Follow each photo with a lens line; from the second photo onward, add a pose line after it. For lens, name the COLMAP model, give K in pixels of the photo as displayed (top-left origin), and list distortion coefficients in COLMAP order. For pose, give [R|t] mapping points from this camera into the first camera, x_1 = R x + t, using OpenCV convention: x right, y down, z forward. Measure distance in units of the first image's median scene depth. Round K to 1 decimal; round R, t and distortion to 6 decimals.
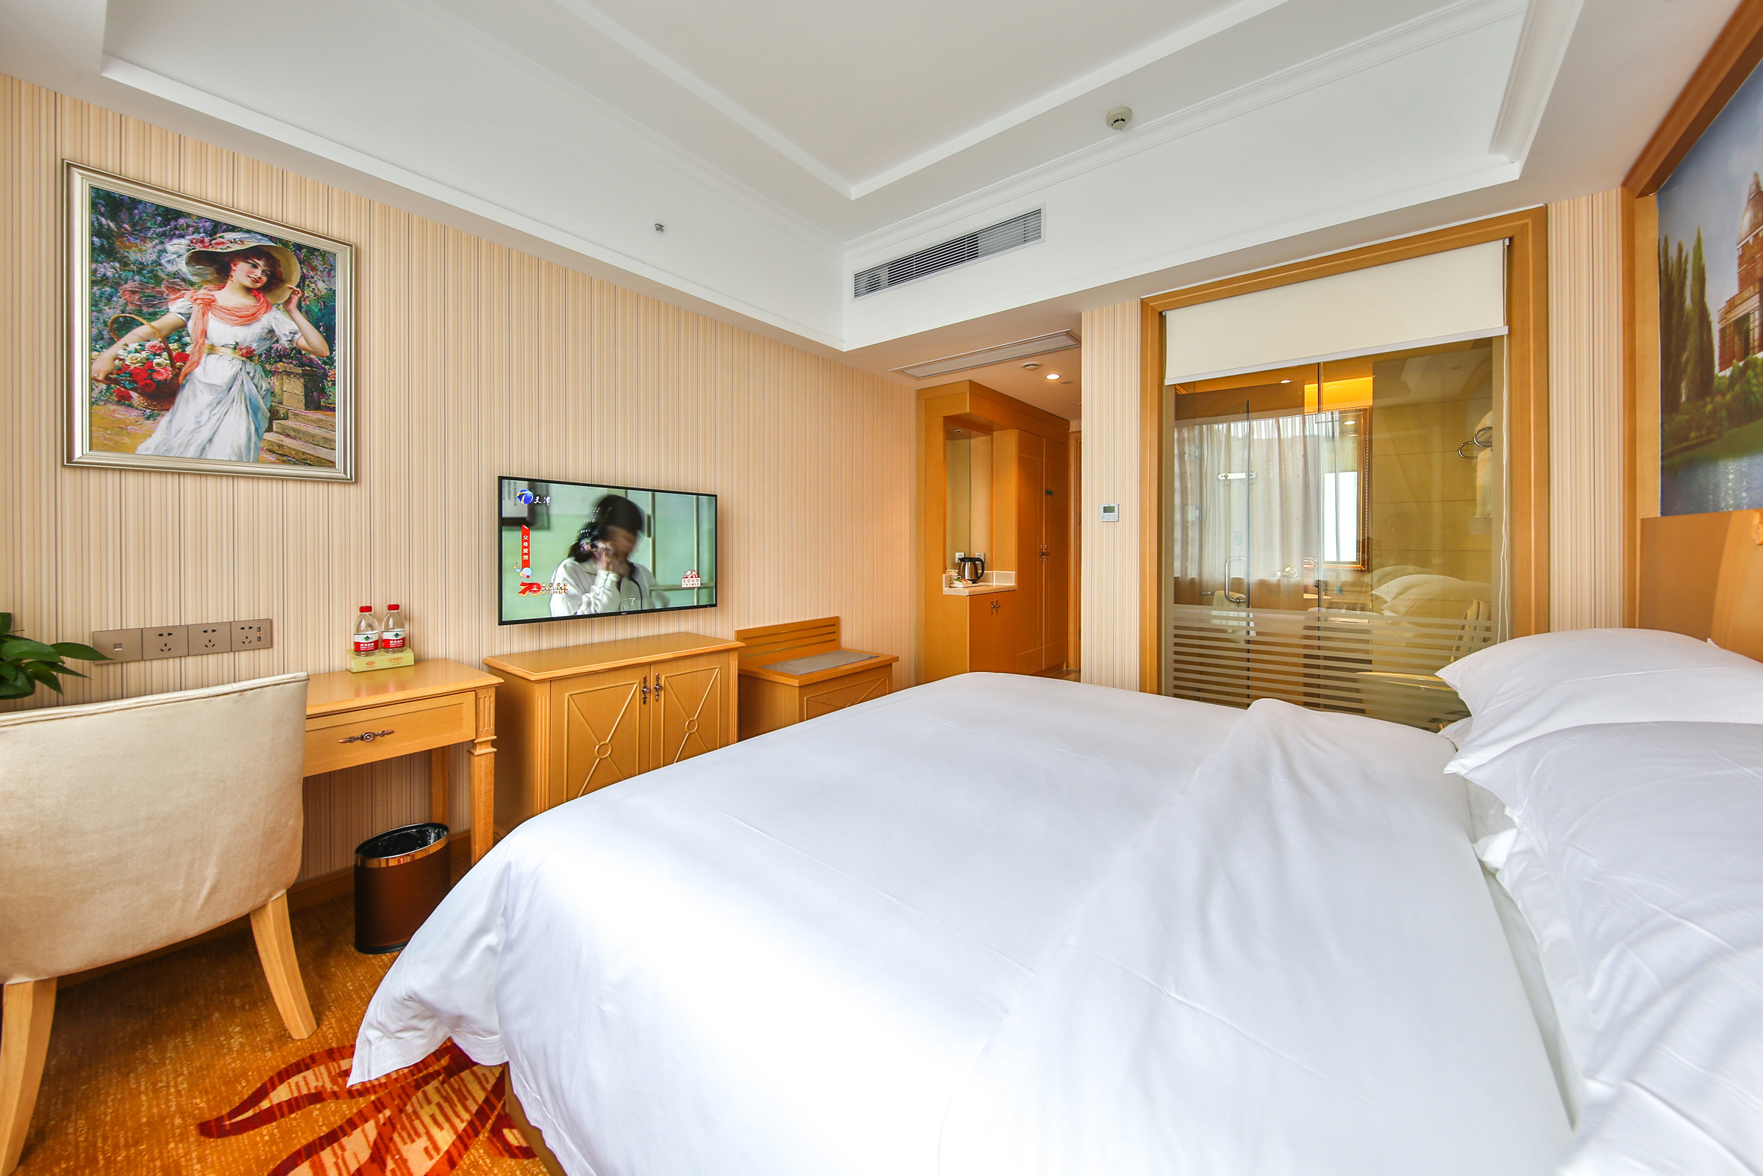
lens RADIAL K [[613.3, 0, 883.7], [0, 613.3, 545.3], [0, 0, 1]] dist [0.000392, -0.000035]
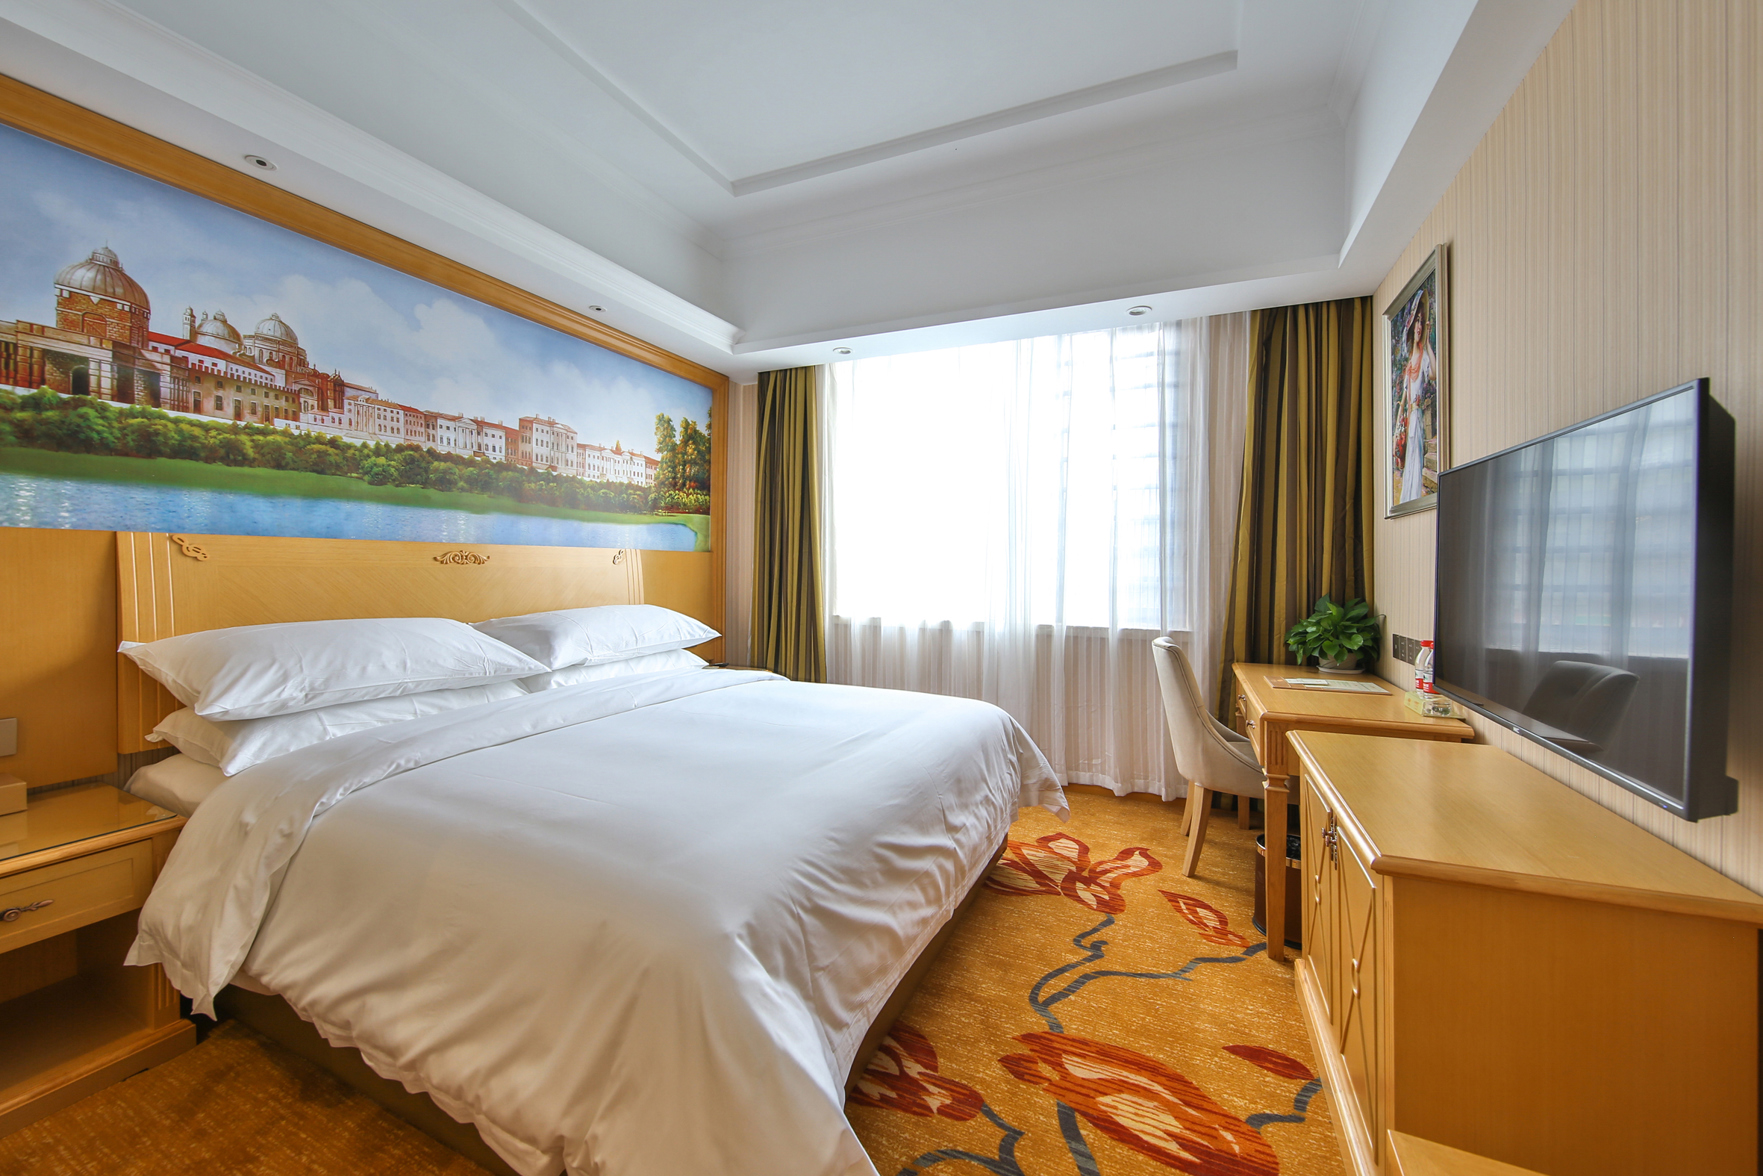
lens RADIAL K [[670.0, 0, 880.8], [0, 670.0, 582.3], [0, 0, 1]] dist [0.001860, -0.000514]
pose [[-0.967987, -0.000582, -0.250998, 0.200110], [-0.007220, 0.999648, 0.025526, -0.000865], [0.250895, 0.026522, -0.967651, 1.827301]]
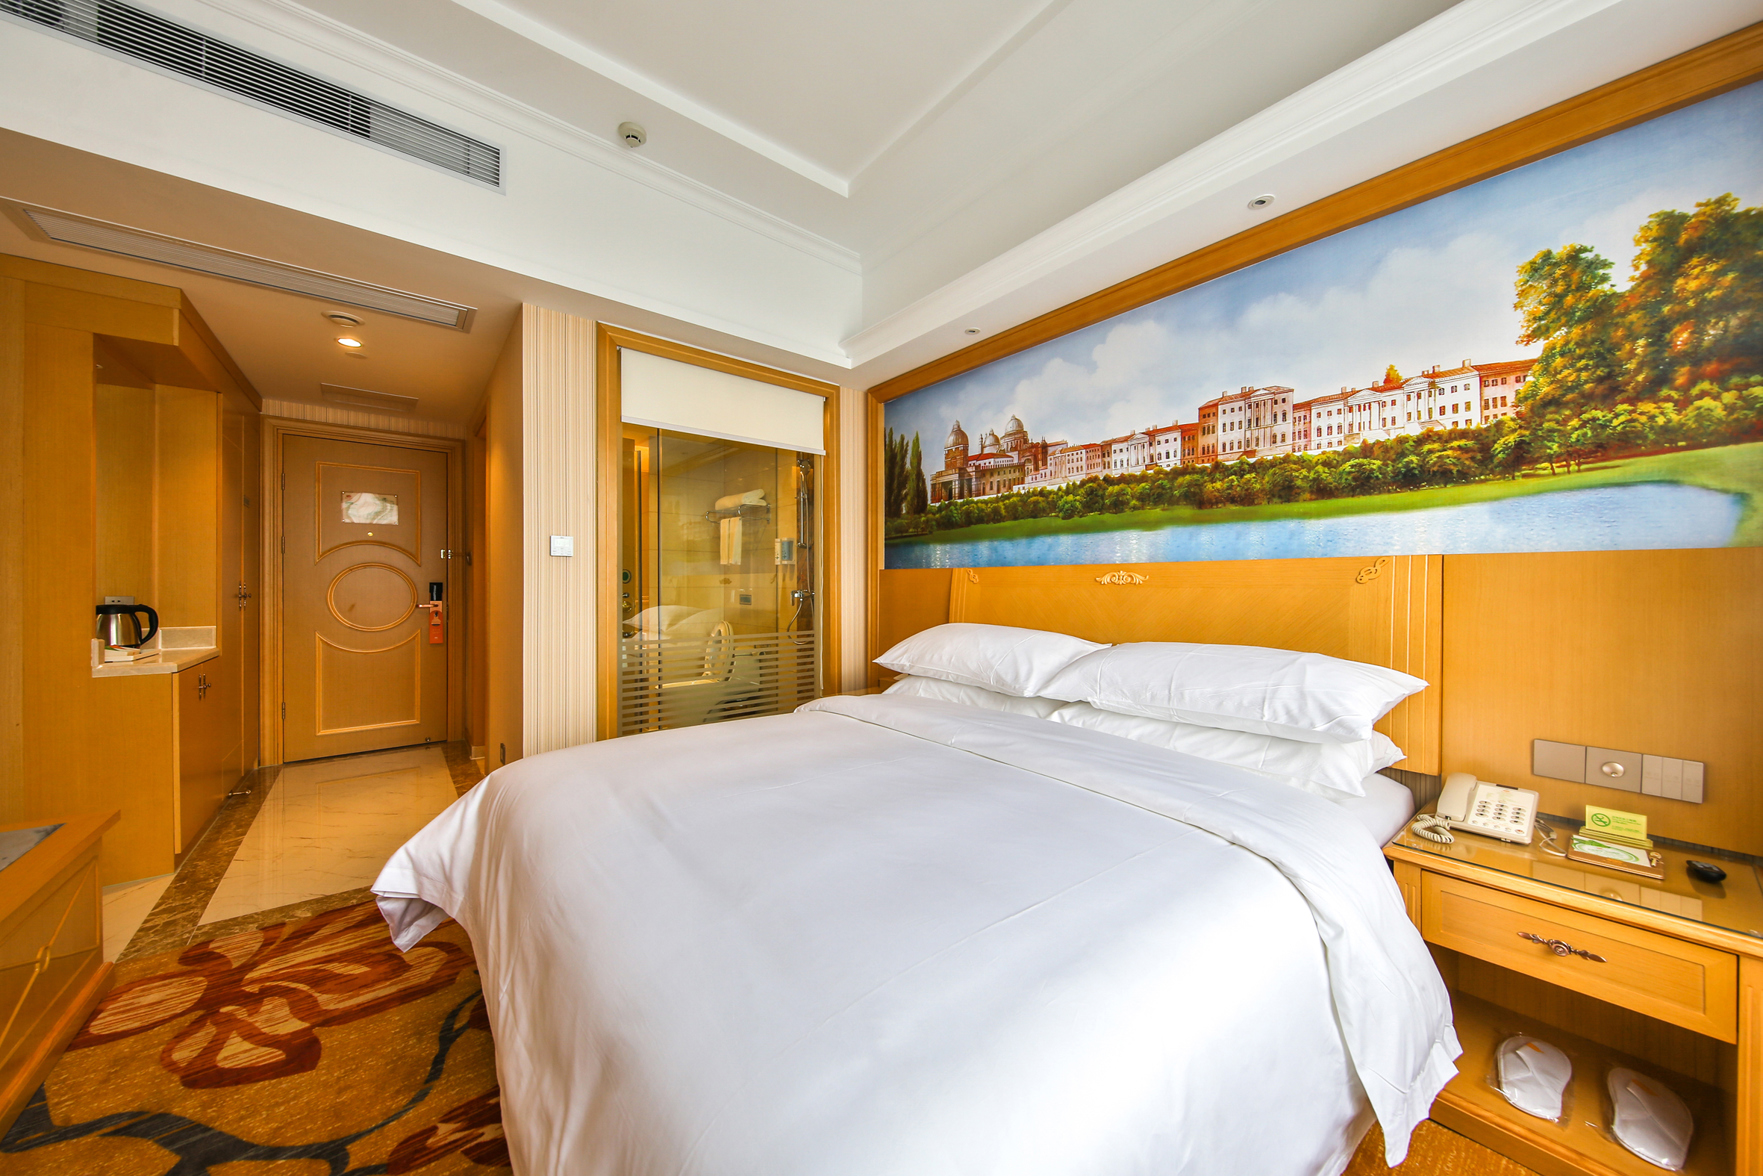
lens RADIAL K [[603.8, 0, 880.7], [0, 603.8, 581.6], [0, 0, 1]] dist [0.001222, -0.002714]
pose [[0.212471, 0.004940, 0.977155, -0.576663], [-0.000597, 0.999988, -0.004926, 0.003052], [-0.977167, 0.000463, 0.212471, 0.550260]]
